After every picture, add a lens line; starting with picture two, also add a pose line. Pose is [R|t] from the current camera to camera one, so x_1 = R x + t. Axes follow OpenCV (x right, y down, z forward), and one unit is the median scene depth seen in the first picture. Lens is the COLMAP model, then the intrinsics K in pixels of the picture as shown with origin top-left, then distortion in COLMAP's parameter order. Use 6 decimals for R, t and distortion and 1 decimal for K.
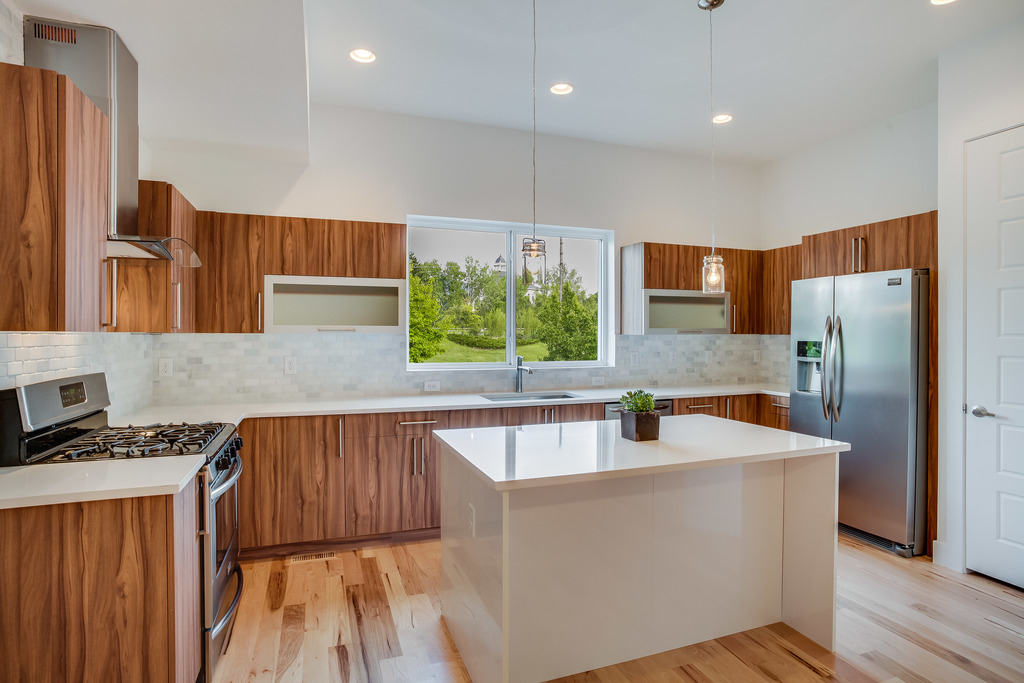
lens RADIAL K [[536.5, 0, 505.4], [0, 536.5, 337.7], [0, 0, 1]] dist [-0.054302, 0.030989]
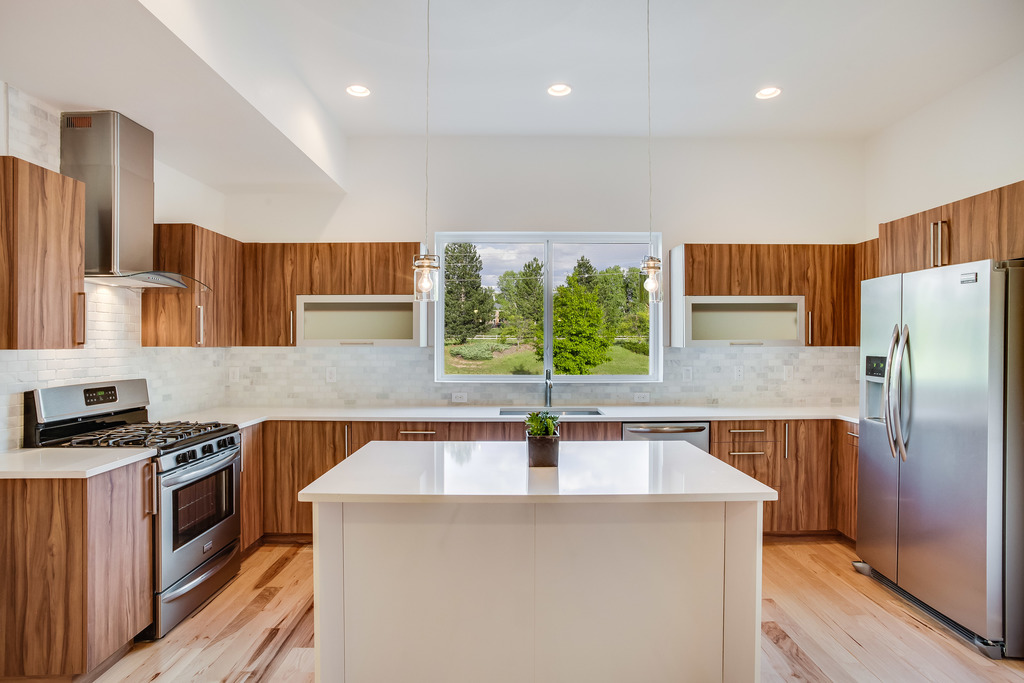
lens RADIAL K [[536.5, 0, 501.1], [0, 536.5, 341.0], [0, 0, 1]] dist [-0.054302, 0.030989]
pose [[0.940184, -0.002442, -0.340657, 0.331949], [-0.000584, 0.999961, -0.008780, -0.009849], [0.340666, 0.008454, 0.940147, 0.070639]]
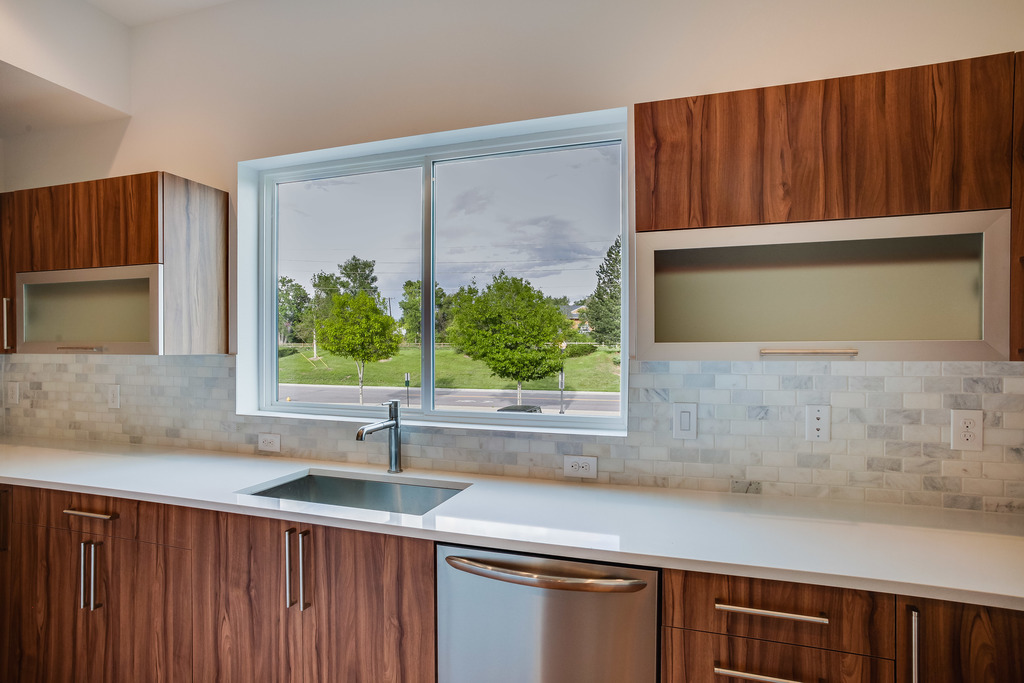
lens RADIAL K [[536.5, 0, 504.7], [0, 536.5, 351.2], [0, 0, 1]] dist [-0.054302, 0.030989]
pose [[0.788089, 0.003089, -0.615554, 0.496792], [-0.004809, 0.999988, -0.001139, -0.013259], [0.615543, 0.003857, 0.788094, 0.802272]]
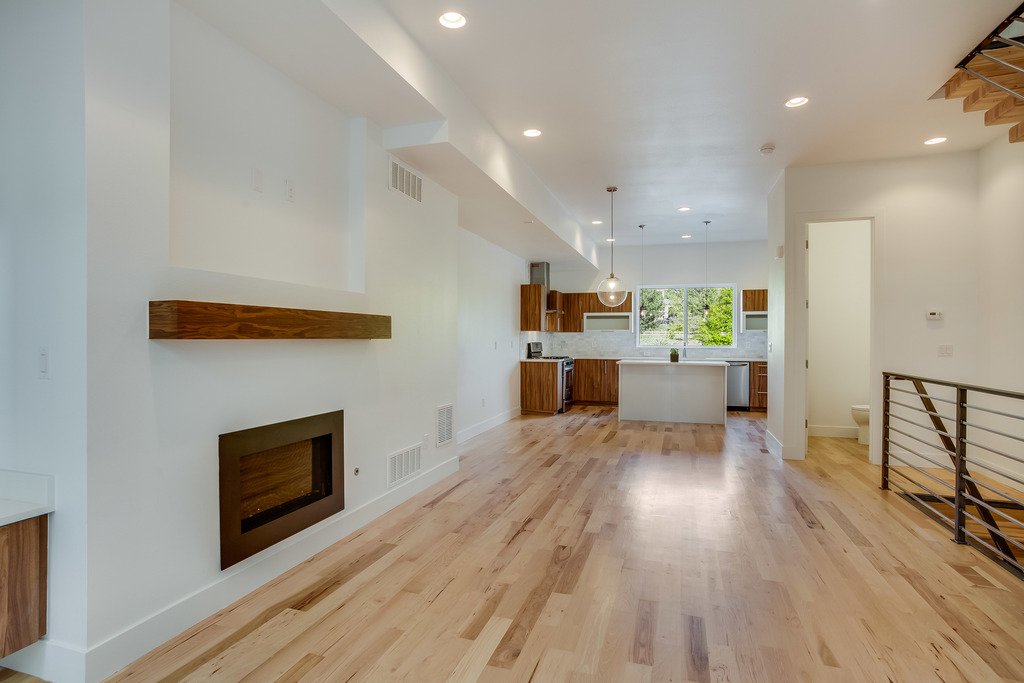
lens RADIAL K [[536.5, 0, 497.6], [0, 536.5, 338.1], [0, 0, 1]] dist [-0.054302, 0.030989]
pose [[0.789187, -0.000073, -0.614153, 0.967844], [-0.004941, 0.999967, -0.006469, 0.043652], [0.614133, 0.008140, 0.789161, -1.595511]]
